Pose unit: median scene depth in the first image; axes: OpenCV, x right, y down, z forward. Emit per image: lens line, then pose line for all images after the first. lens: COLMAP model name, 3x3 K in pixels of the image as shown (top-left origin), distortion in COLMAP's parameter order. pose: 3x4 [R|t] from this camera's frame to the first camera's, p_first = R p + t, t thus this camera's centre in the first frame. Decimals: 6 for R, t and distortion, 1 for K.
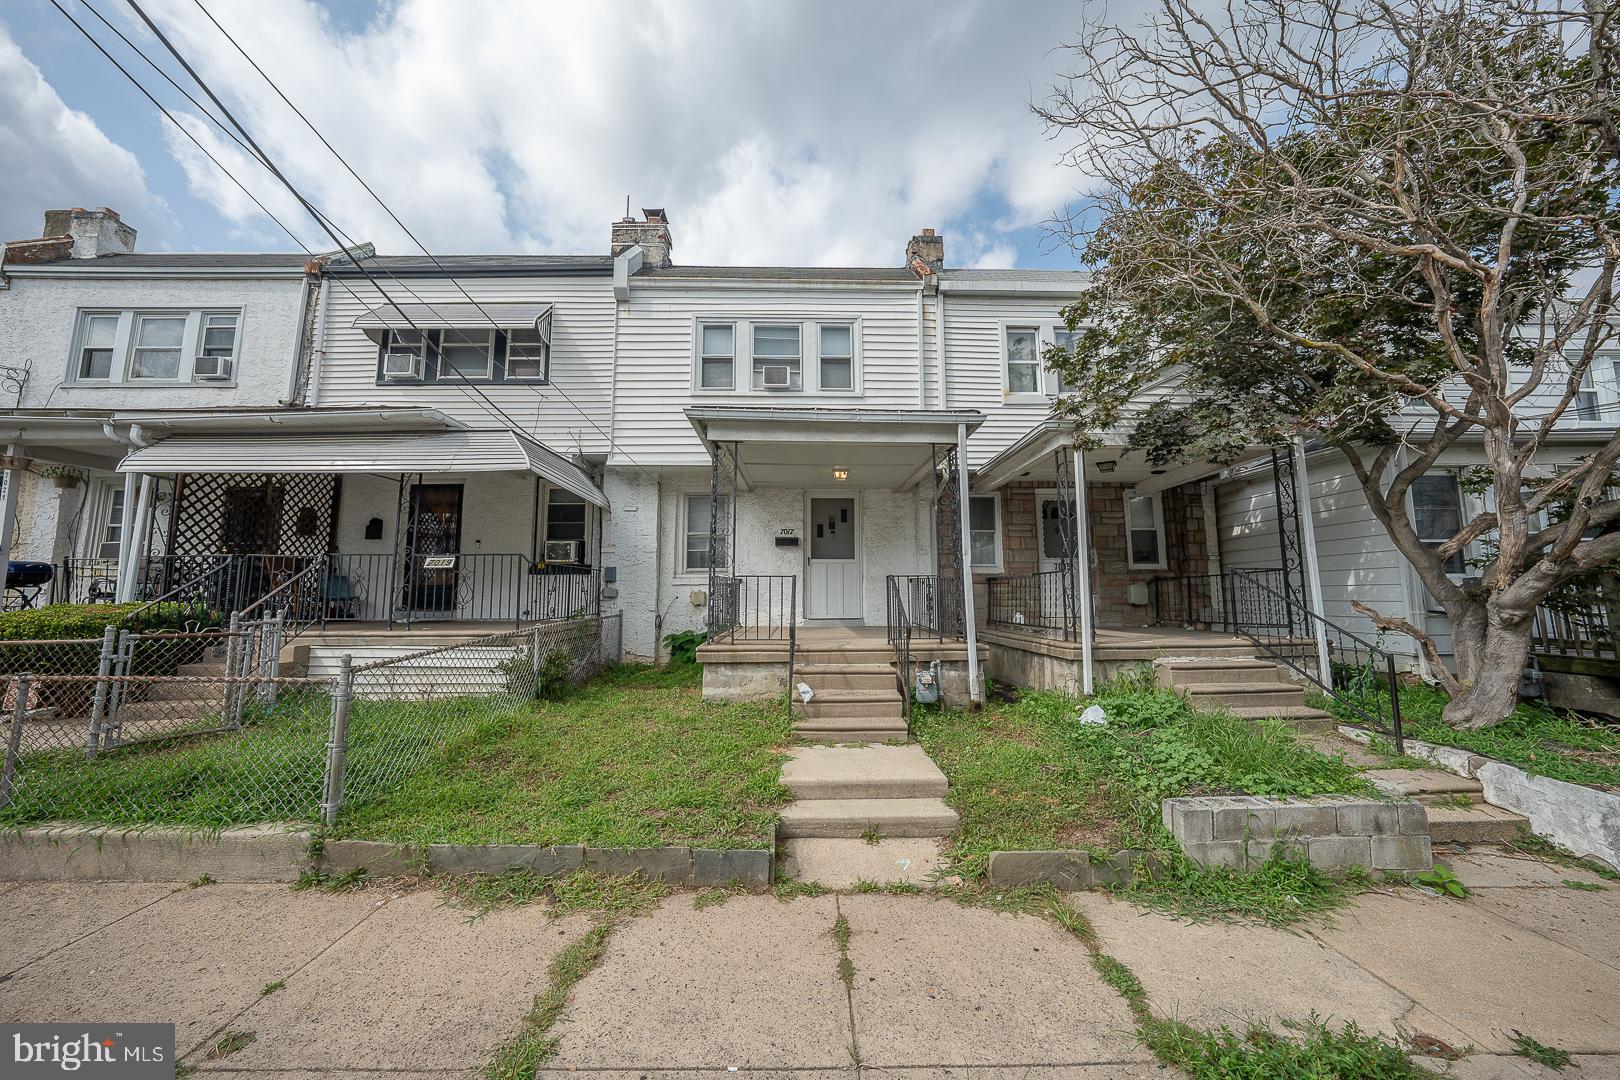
lens RADIAL K [[558.5, 0, 808.7], [0, 558.5, 534.1], [0, 0, 1]] dist [-0.026198, 0.004966]
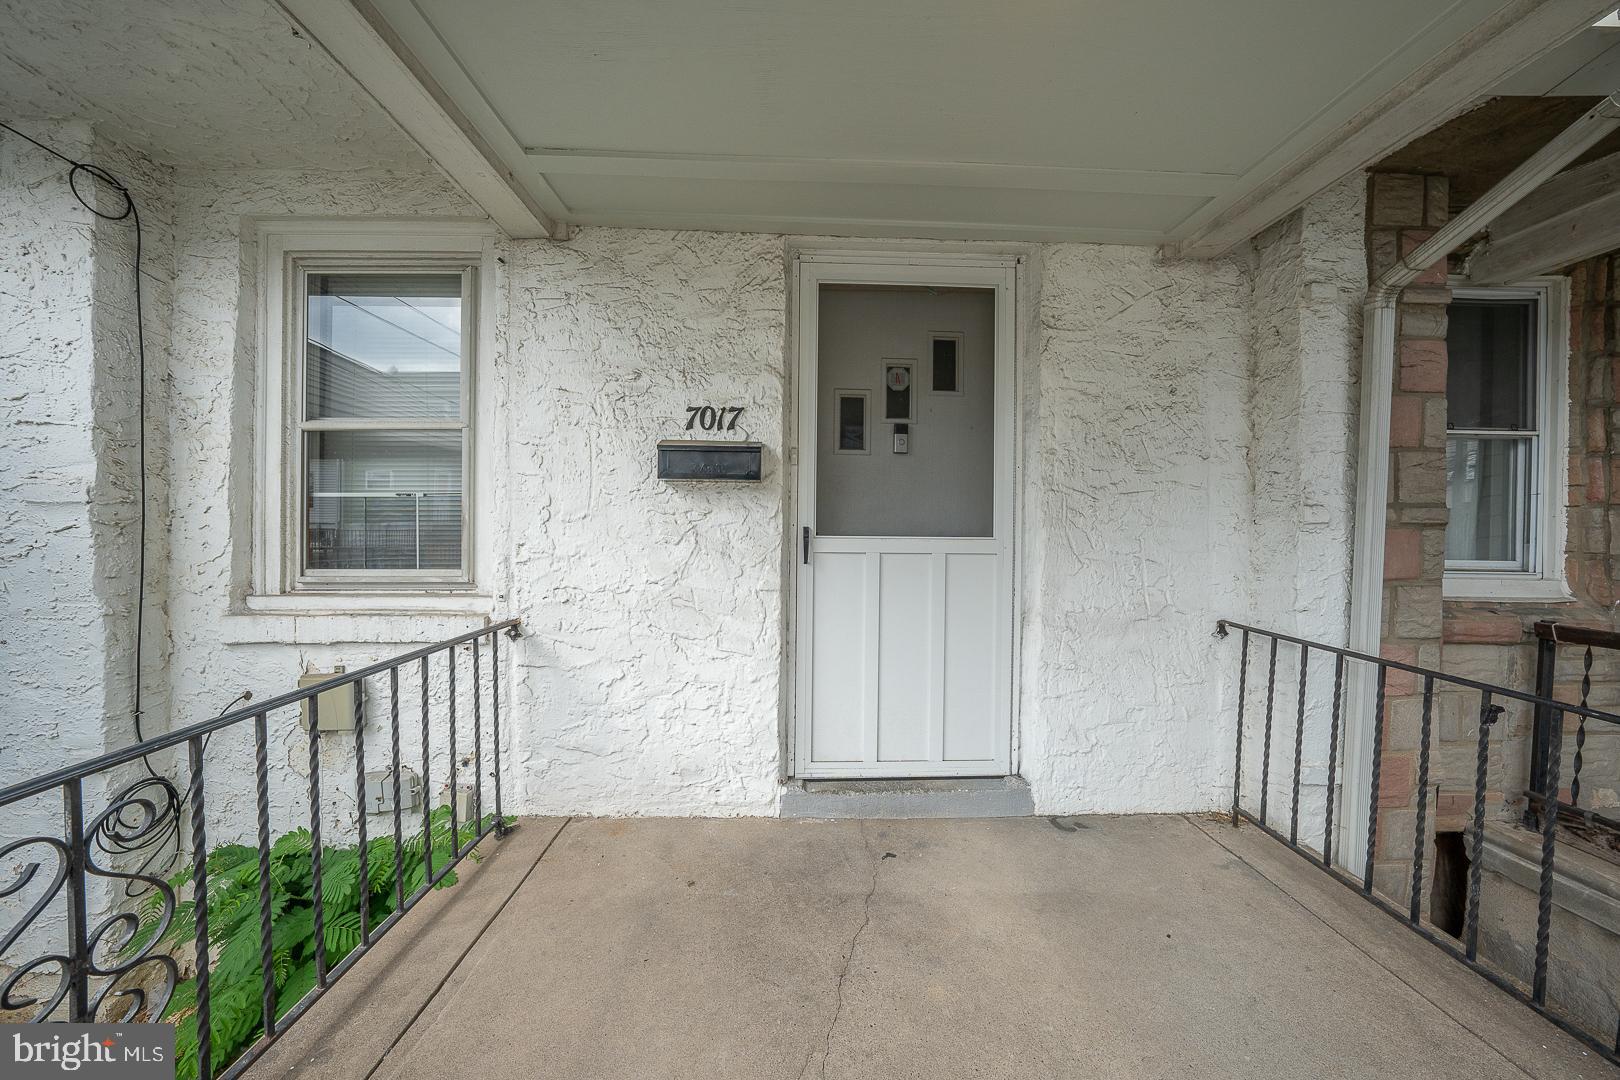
lens RADIAL K [[558.5, 0, 811.4], [0, 558.5, 538.1], [0, 0, 1]] dist [-0.026198, 0.004966]
pose [[0.999924, 0.012201, 0.001541, 0.001833], [-0.012297, 0.990690, 0.135577, 0.012729], [0.000127, -0.135586, 0.990766, 0.756799]]
